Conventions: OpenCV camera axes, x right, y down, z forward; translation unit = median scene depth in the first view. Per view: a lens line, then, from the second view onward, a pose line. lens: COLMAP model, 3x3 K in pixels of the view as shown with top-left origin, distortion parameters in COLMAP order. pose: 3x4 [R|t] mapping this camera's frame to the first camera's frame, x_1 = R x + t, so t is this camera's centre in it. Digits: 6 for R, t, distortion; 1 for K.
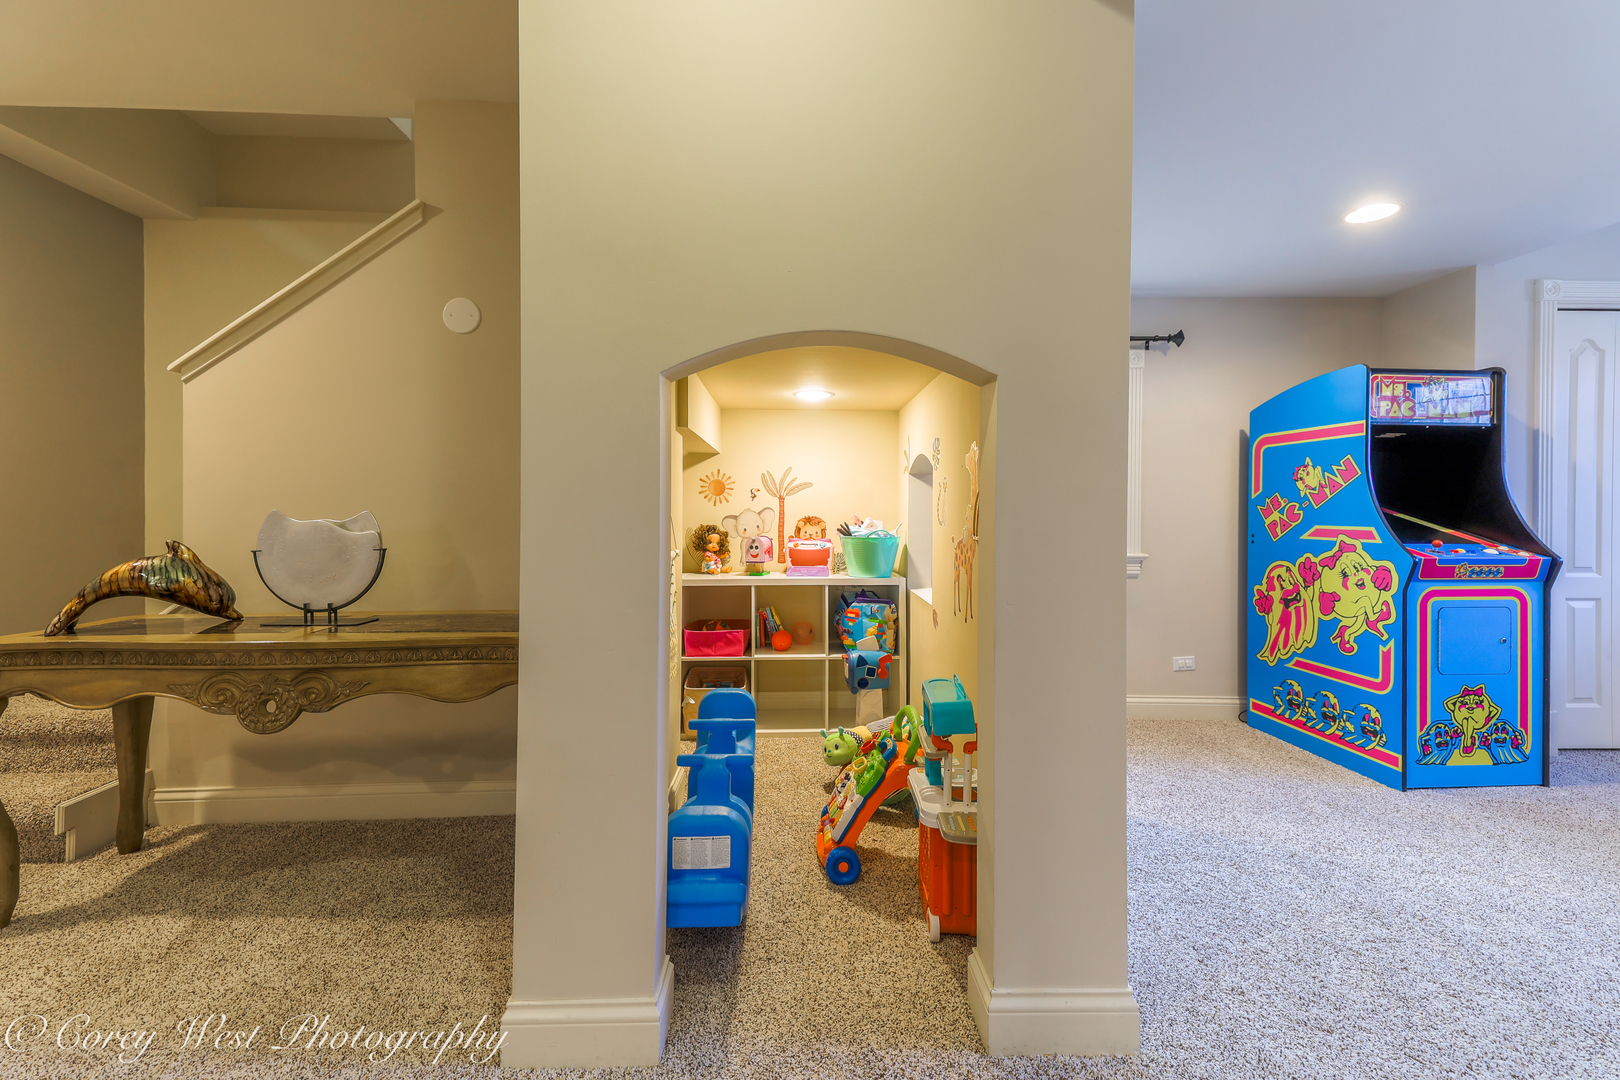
lens RADIAL K [[688.2, 0, 803.4], [0, 688.2, 510.9], [0, 0, 1]] dist [0.018699, 0.000000]
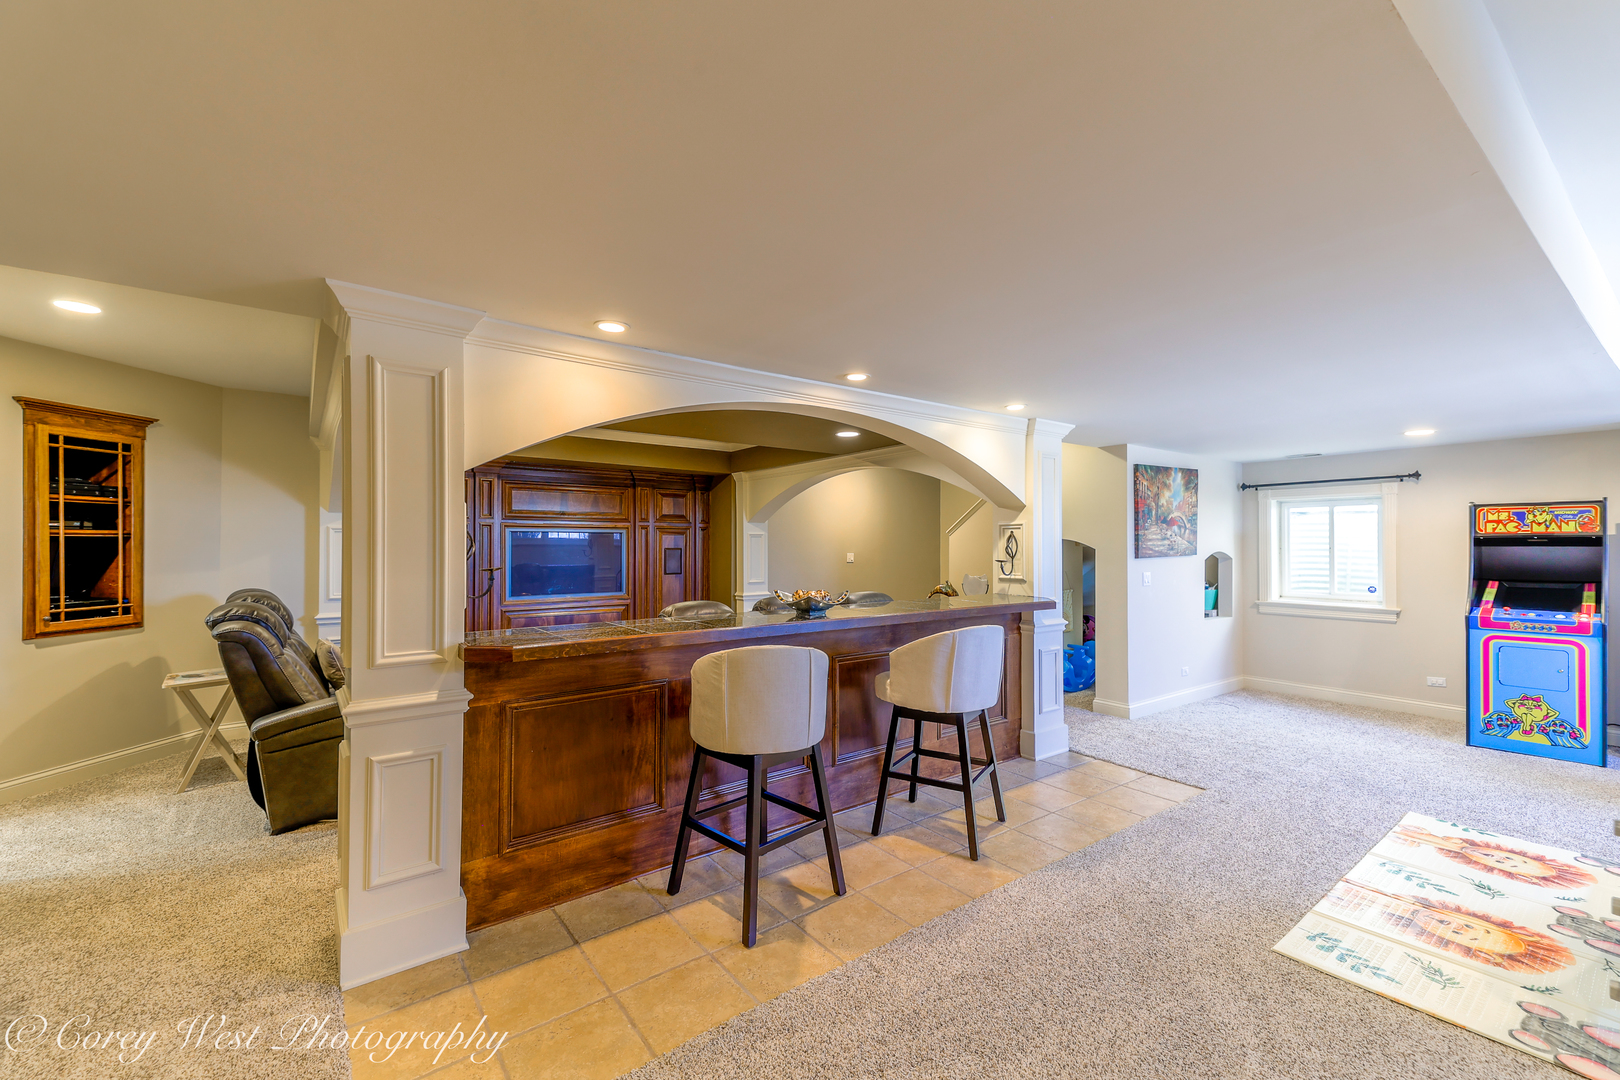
lens RADIAL K [[665.9, 0, 806.2], [0, 665.9, 543.6], [0, 0, 1]] dist [0.032129, -0.013698]
pose [[0.576330, -0.007342, -0.817184, 1.285715], [-0.001652, 0.999947, -0.010149, -0.094082], [0.817216, 0.007199, 0.576287, -1.360622]]
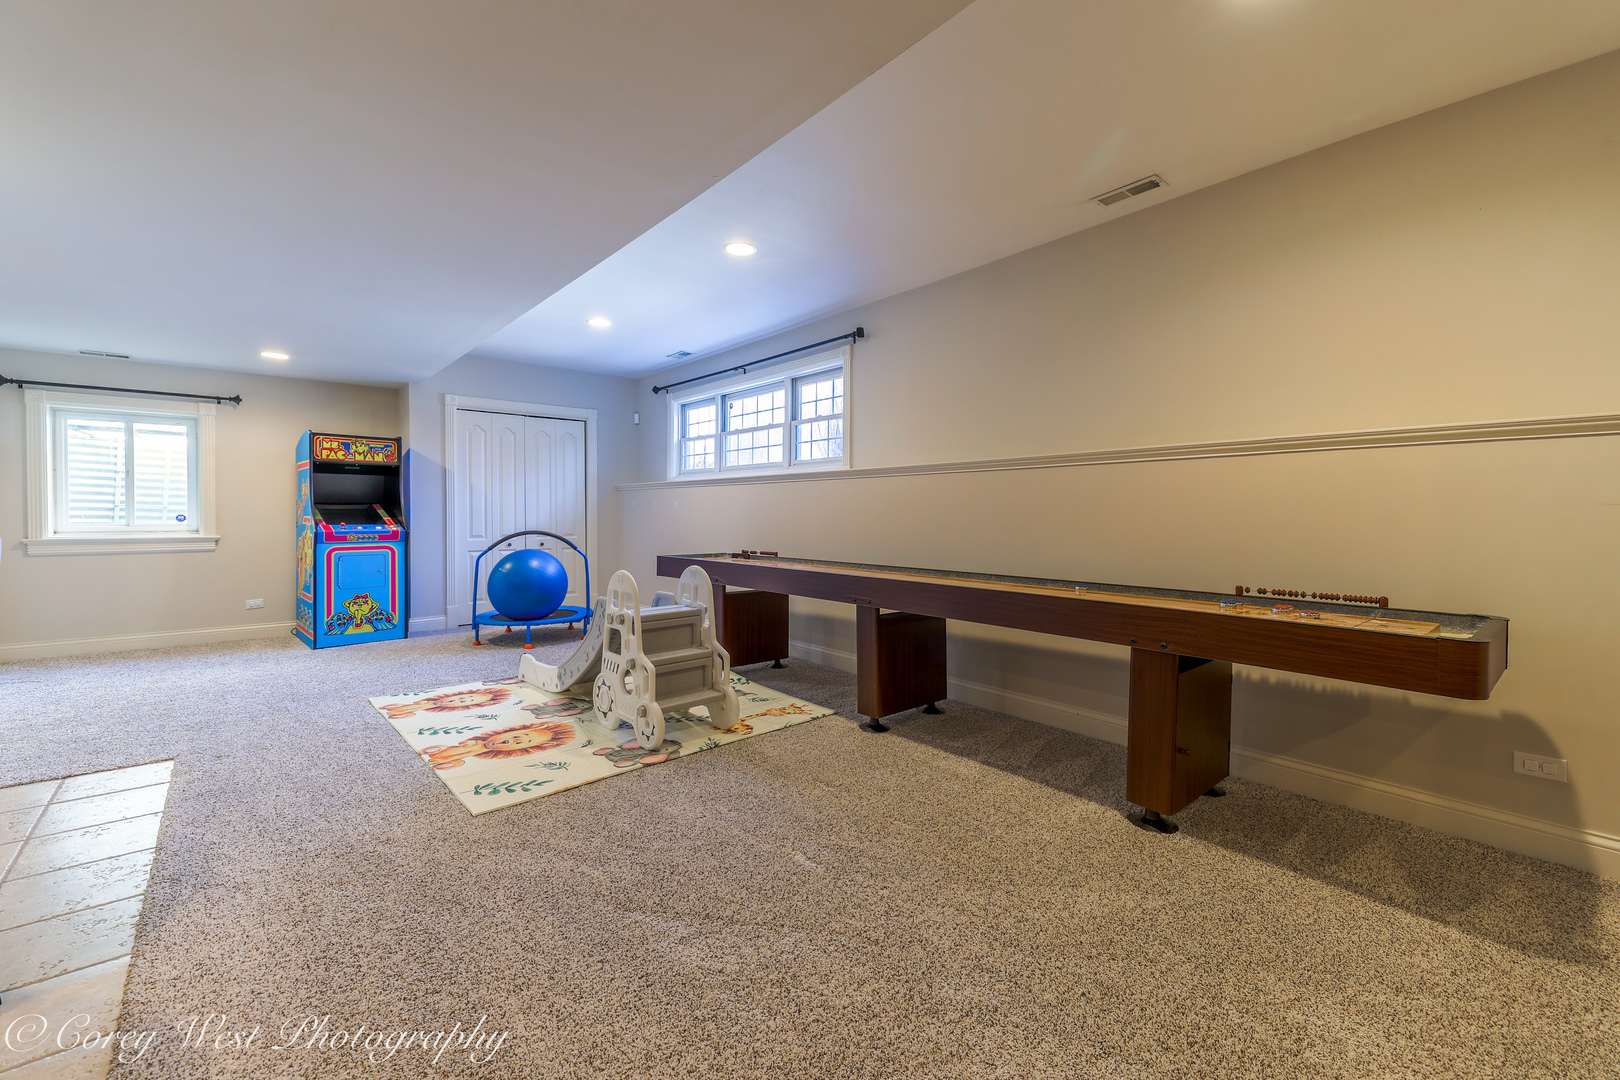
lens RADIAL K [[659.0, 0, 815.4], [0, 659.0, 519.9], [0, 0, 1]] dist [0.017323, -0.009635]
pose [[0.763841, -0.010526, 0.645319, 0.722631], [0.002885, 0.999913, 0.012894, 0.013917], [-0.645399, -0.007987, 0.763804, -1.321865]]
